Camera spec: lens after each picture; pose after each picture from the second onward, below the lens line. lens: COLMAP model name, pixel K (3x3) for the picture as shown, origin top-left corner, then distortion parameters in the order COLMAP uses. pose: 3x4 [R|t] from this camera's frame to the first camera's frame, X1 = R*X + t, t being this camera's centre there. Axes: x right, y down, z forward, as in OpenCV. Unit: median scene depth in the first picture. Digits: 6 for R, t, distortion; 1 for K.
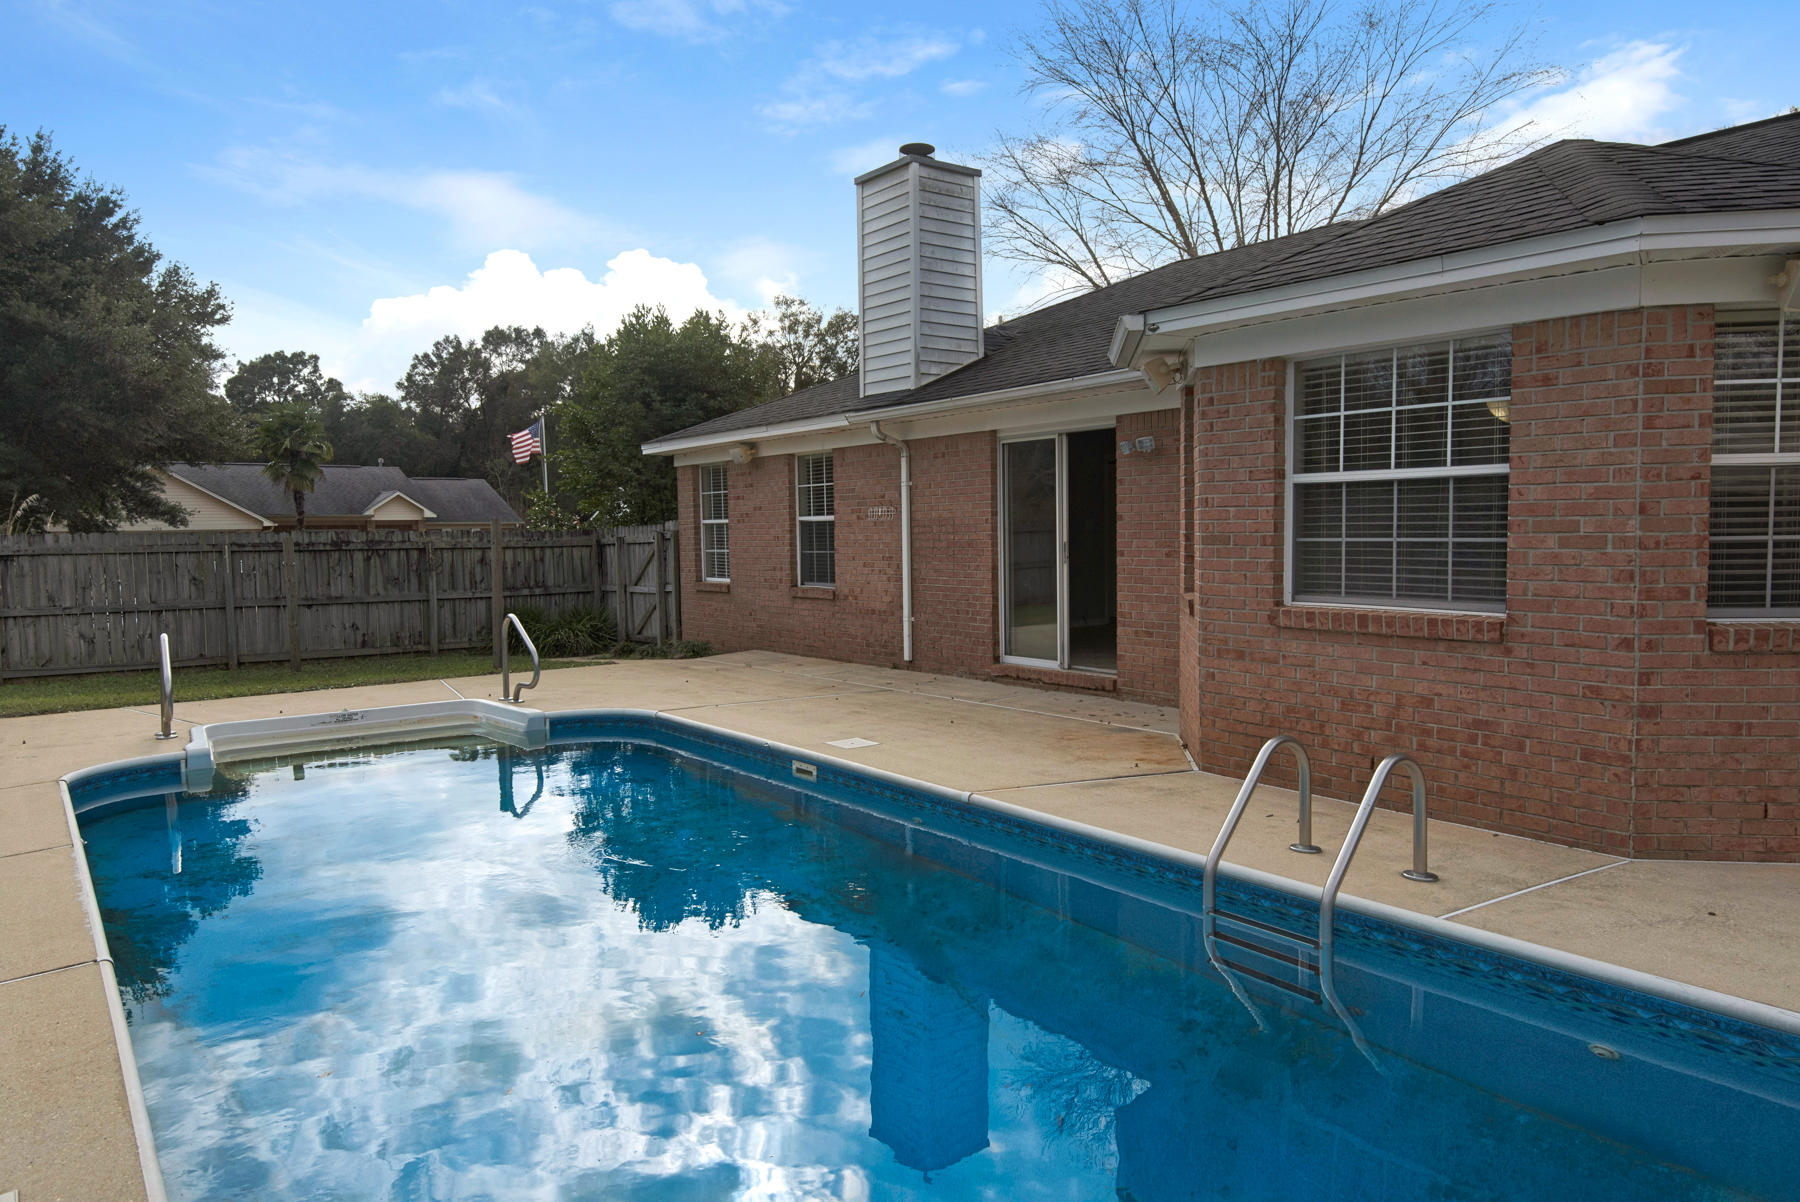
lens RADIAL K [[1292.1, 0, 892.1], [0, 1292.1, 562.2], [0, 0, 1]] dist [0.038818, -0.004641]
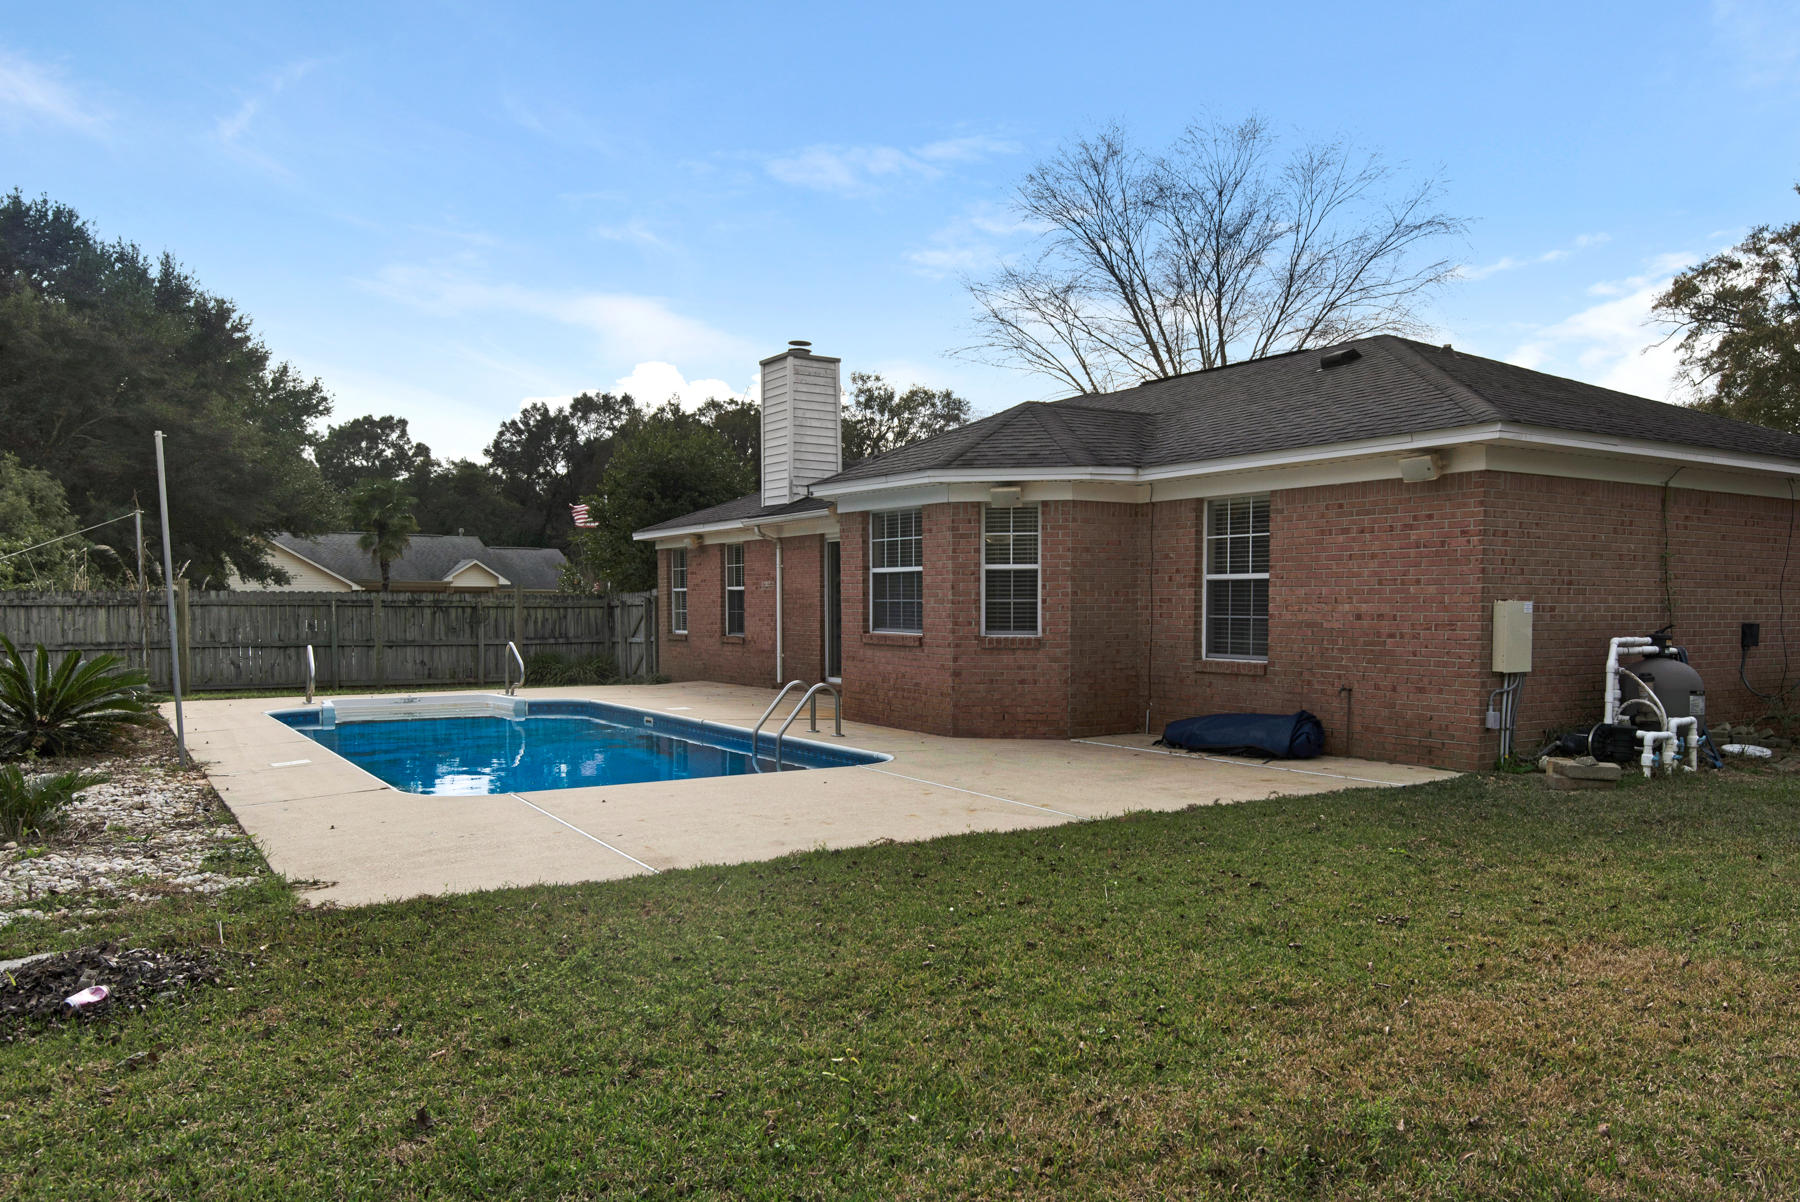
lens RADIAL K [[1234.3, 0, 900.0], [0, 1234.3, 601.0], [0, 0, 1]] dist [0.039122, 0.001398]
pose [[0.999281, 0.017575, -0.033582, 0.138517], [-0.018479, 0.999471, -0.026779, 0.011405], [0.033094, 0.027380, 0.999077, -0.306477]]
